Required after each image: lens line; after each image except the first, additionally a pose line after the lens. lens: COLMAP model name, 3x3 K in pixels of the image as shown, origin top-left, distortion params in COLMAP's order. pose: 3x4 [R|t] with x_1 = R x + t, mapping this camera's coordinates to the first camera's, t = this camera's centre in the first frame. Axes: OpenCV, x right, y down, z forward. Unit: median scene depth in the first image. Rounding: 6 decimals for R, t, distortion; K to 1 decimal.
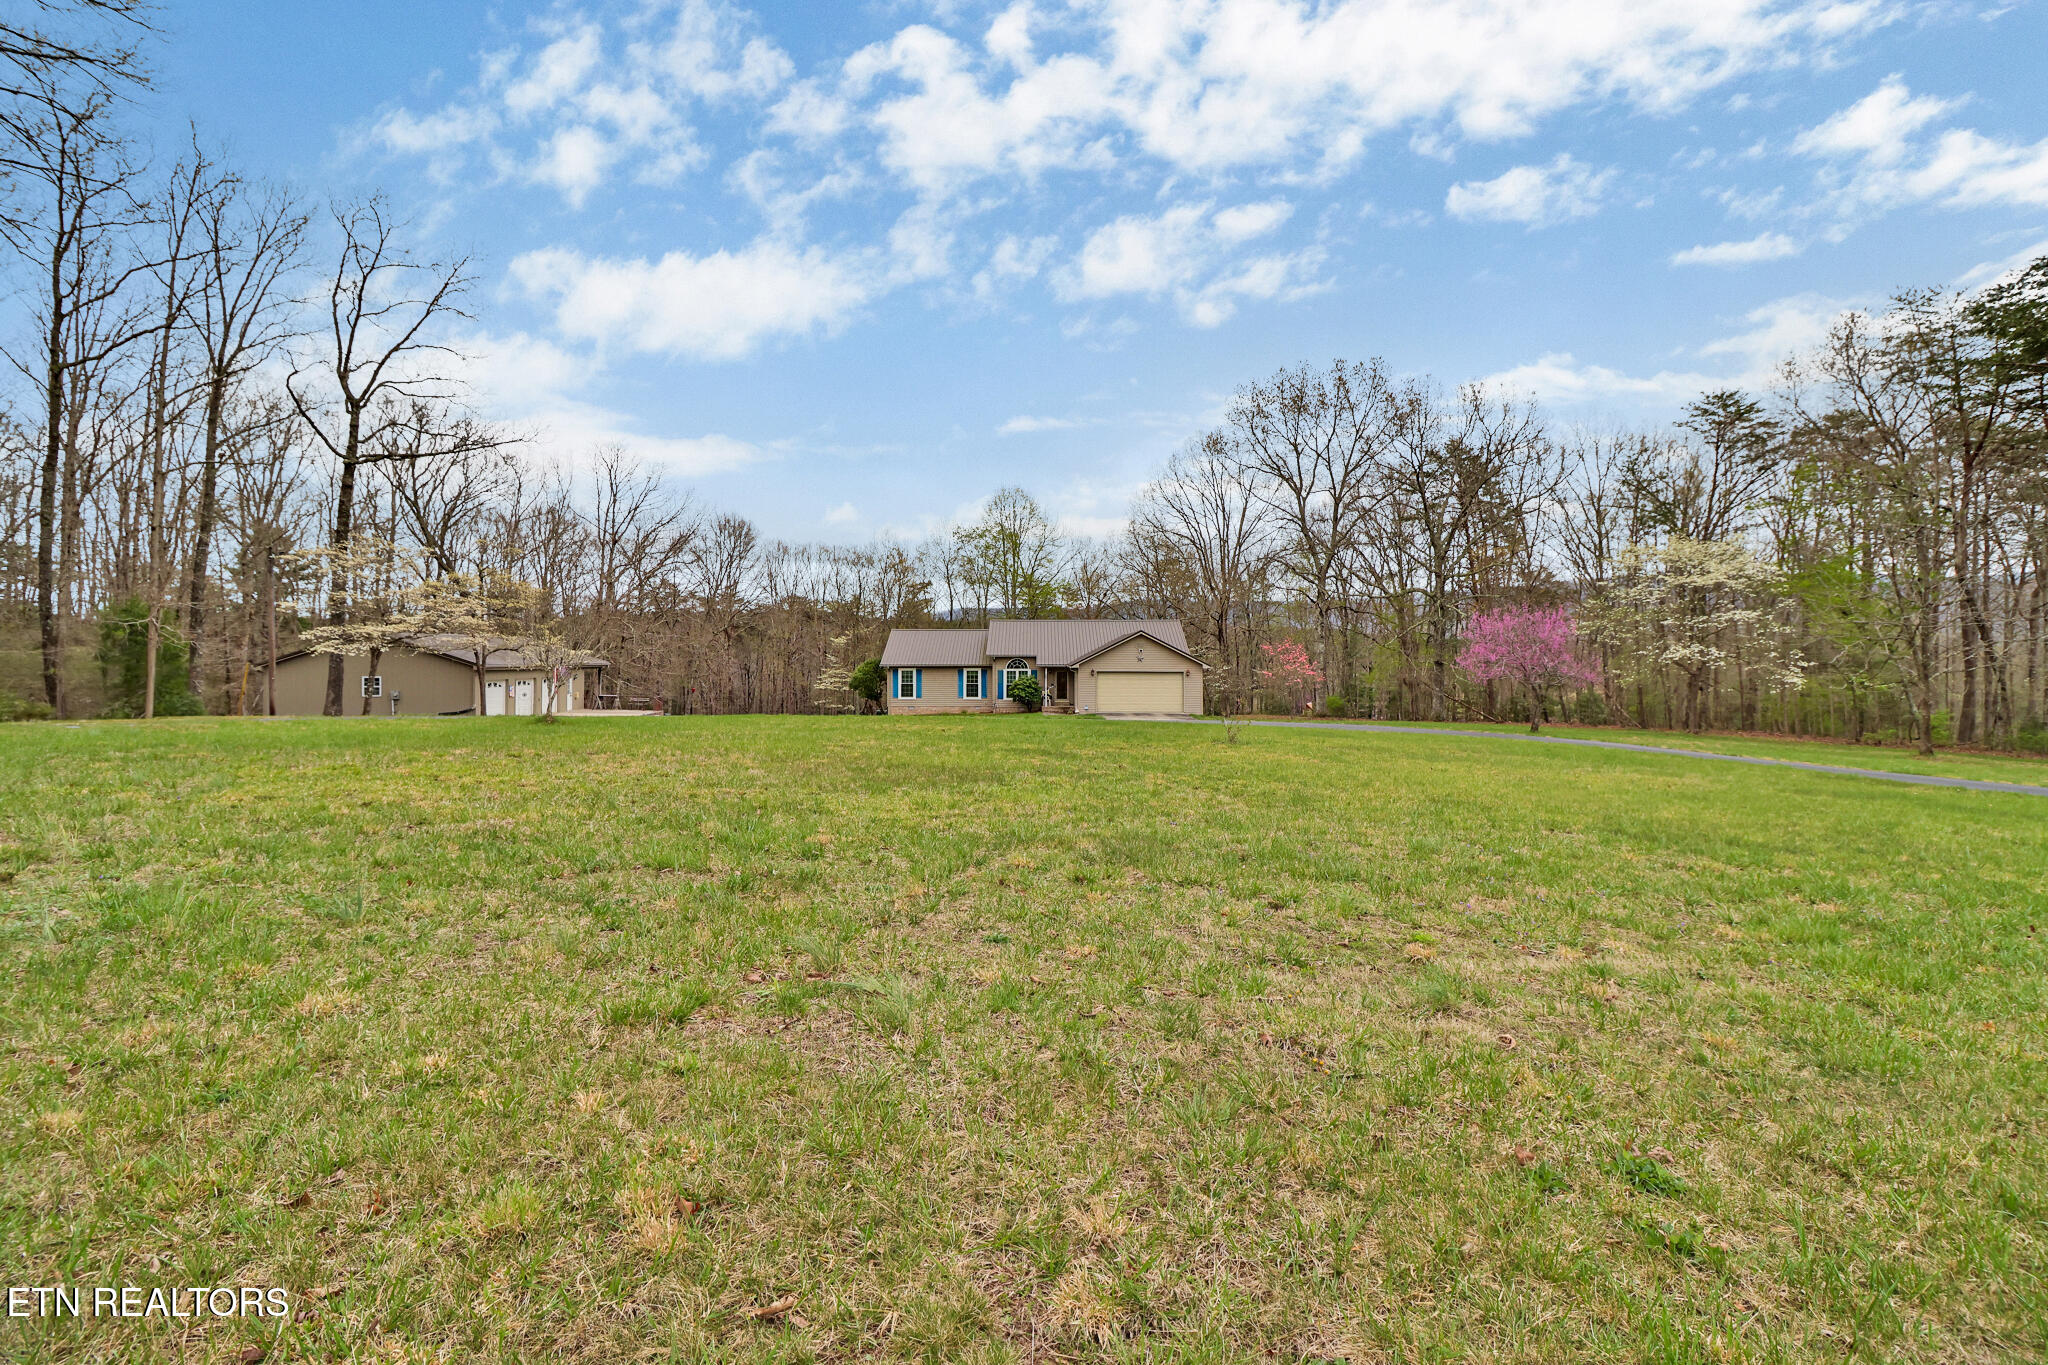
lens RADIAL K [[934.7, 0, 1040.5], [0, 934.7, 653.6], [0, 0, 1]] dist [0.000014, -0.000052]
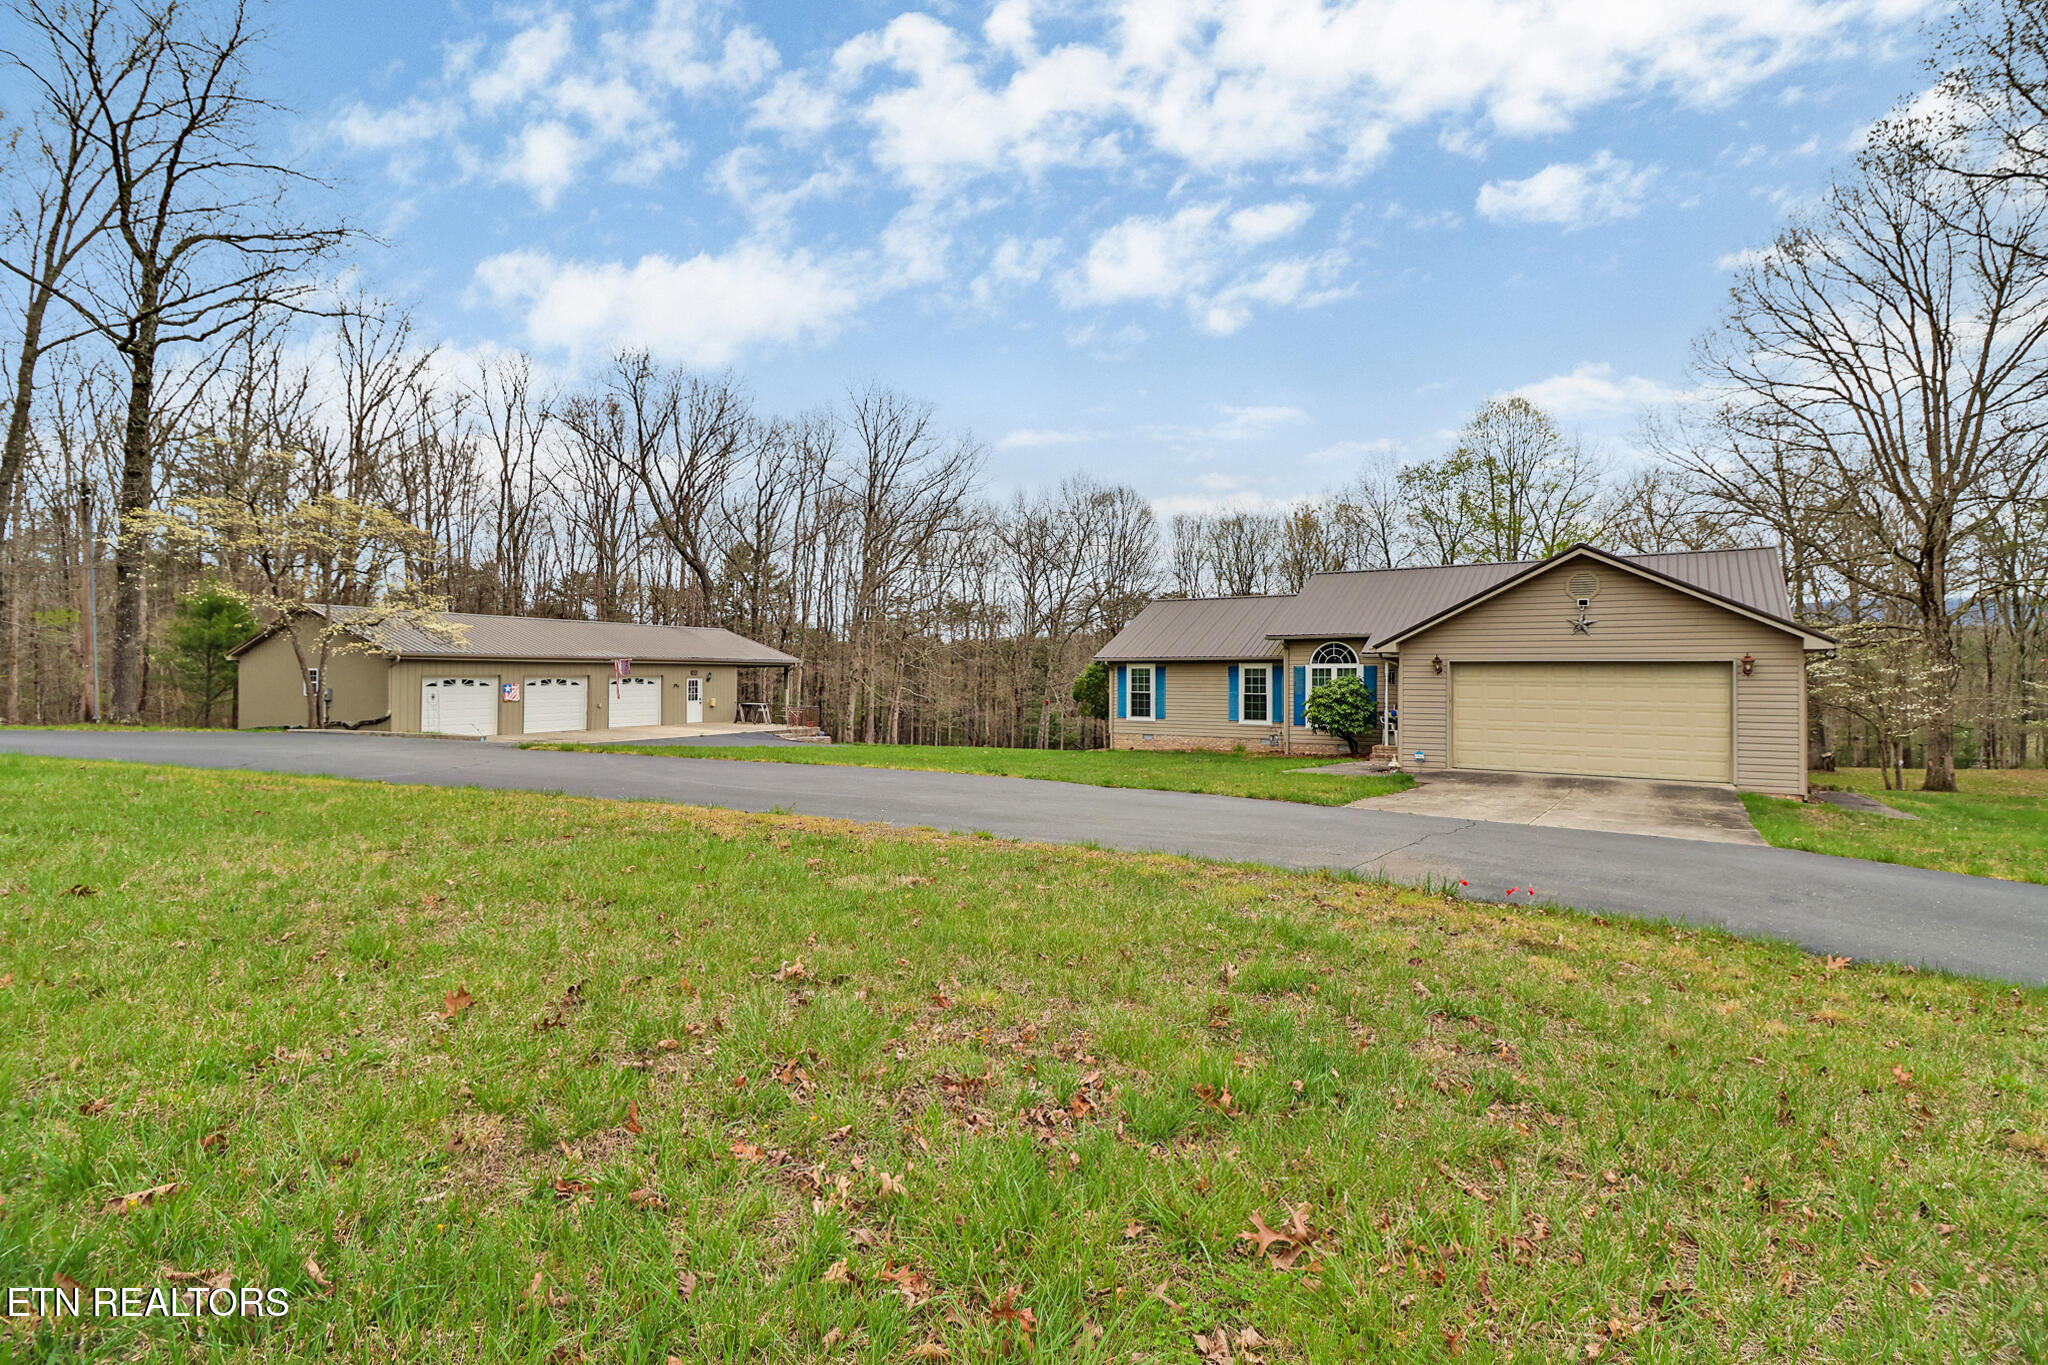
lens RADIAL K [[934.7, 0, 1040.5], [0, 934.7, 653.6], [0, 0, 1]] dist [0.000014, -0.000052]
pose [[0.828932, -0.012533, -0.559209, 0.116592], [0.002112, 0.999812, -0.019277, 0.019621], [0.559346, 0.014799, 0.828802, 0.510431]]
